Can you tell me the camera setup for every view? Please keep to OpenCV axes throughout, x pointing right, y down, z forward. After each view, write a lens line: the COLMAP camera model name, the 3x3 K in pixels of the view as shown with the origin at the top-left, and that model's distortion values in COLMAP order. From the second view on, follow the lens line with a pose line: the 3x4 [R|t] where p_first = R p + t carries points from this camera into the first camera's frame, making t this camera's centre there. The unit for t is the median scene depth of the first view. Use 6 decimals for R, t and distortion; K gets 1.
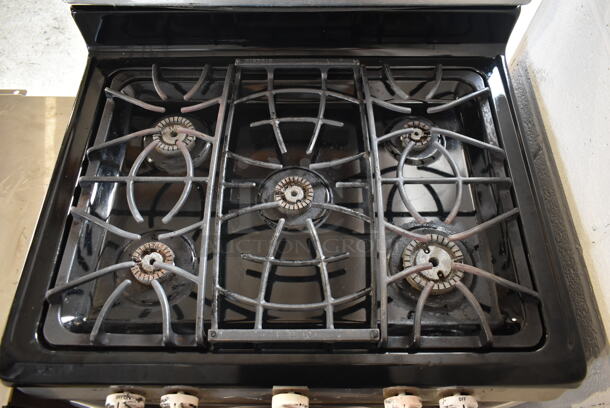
lens RADIAL K [[470.0, 0, 307.5], [0, 470.0, 204.3], [0, 0, 1]] dist [-0.021316, 0.012051]
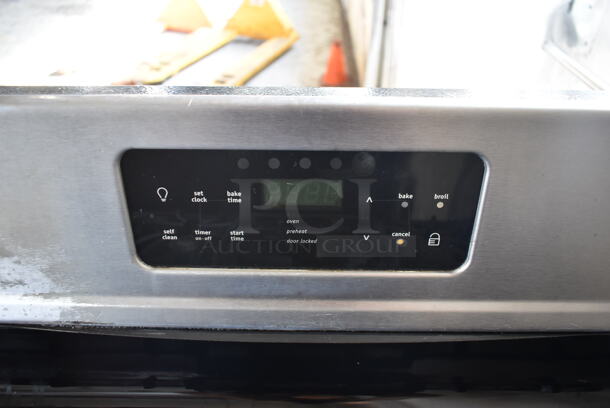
lens RADIAL K [[470.0, 0, 304.5], [0, 470.0, 204.7], [0, 0, 1]] dist [-0.021316, 0.012051]
pose [[0.999939, 0.010920, -0.001777, -0.024155], [-0.010653, 0.907003, -0.420989, -0.353637], [-0.002986, 0.420982, 0.907064, 0.549401]]
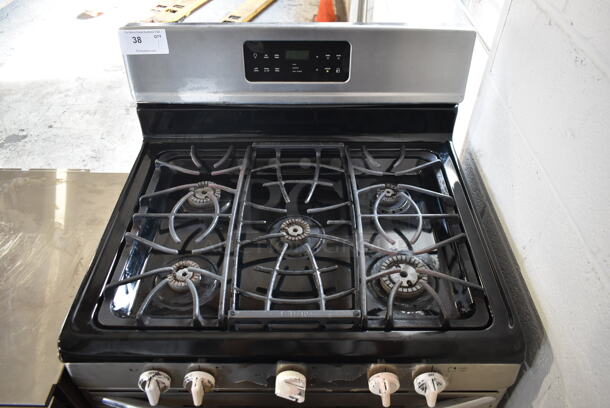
lens RADIAL K [[470.0, 0, 306.6], [0, 470.0, 202.9], [0, 0, 1]] dist [-0.021316, 0.012051]
pose [[0.999997, 0.002290, -0.000296, 0.003031], [-0.002265, 0.947905, -0.318544, 0.325664], [-0.000448, 0.318544, 0.947908, -0.262174]]
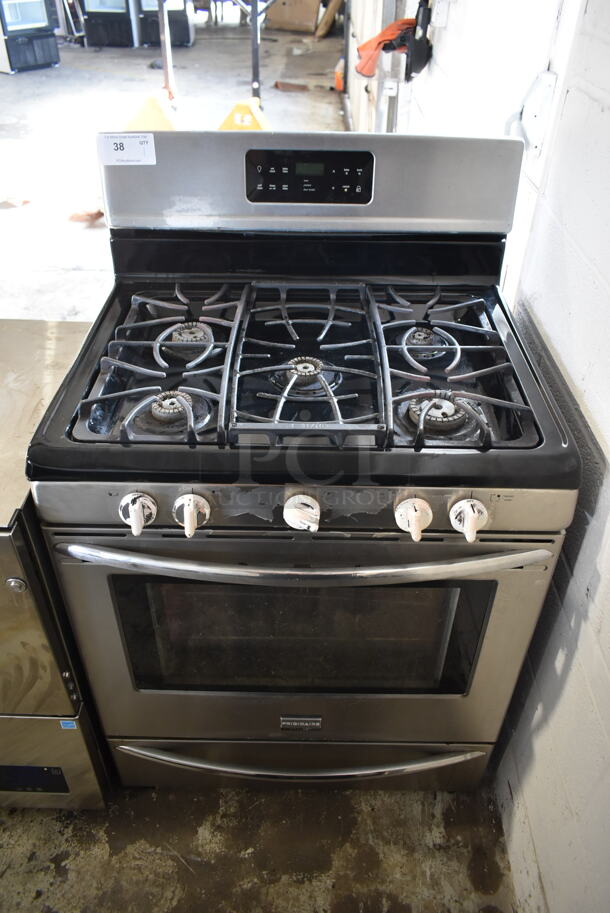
lens RADIAL K [[703.5, 0, 299.6], [0, 703.5, 452.5], [0, 0, 1]] dist [-0.021316, 0.012051]
pose [[0.999848, 0.016853, -0.004519, -0.031965], [-0.017244, 0.914952, -0.403194, 0.809112], [-0.002661, 0.403211, 0.915103, -0.385107]]
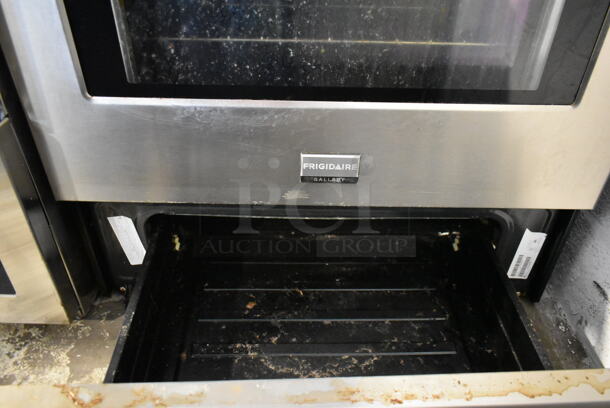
lens RADIAL K [[470.0, 0, 310.2], [0, 470.0, 205.2], [0, 0, 1]] dist [-0.021316, 0.012051]
pose [[0.999651, 0.023240, 0.012583, -0.069451], [-0.015554, 0.902315, -0.430796, 1.142444], [-0.021366, 0.430450, 0.902361, 0.806091]]
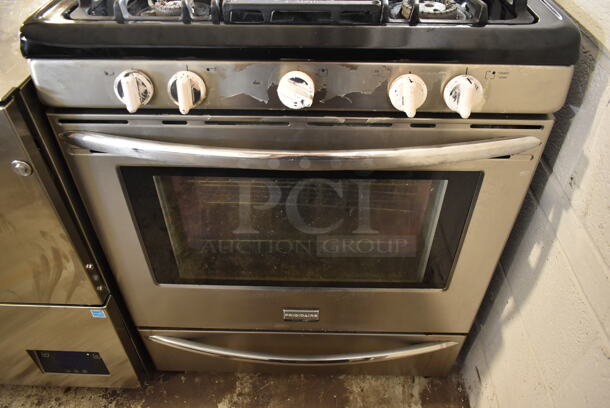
lens RADIAL K [[470.0, 0, 307.1], [0, 470.0, 202.9], [0, 0, 1]] dist [-0.021316, 0.012051]
pose [[0.999729, 0.018822, -0.013693, 0.004990], [-0.022361, 0.939980, -0.340497, 0.879958], [0.006462, 0.340711, 0.940146, 0.115165]]
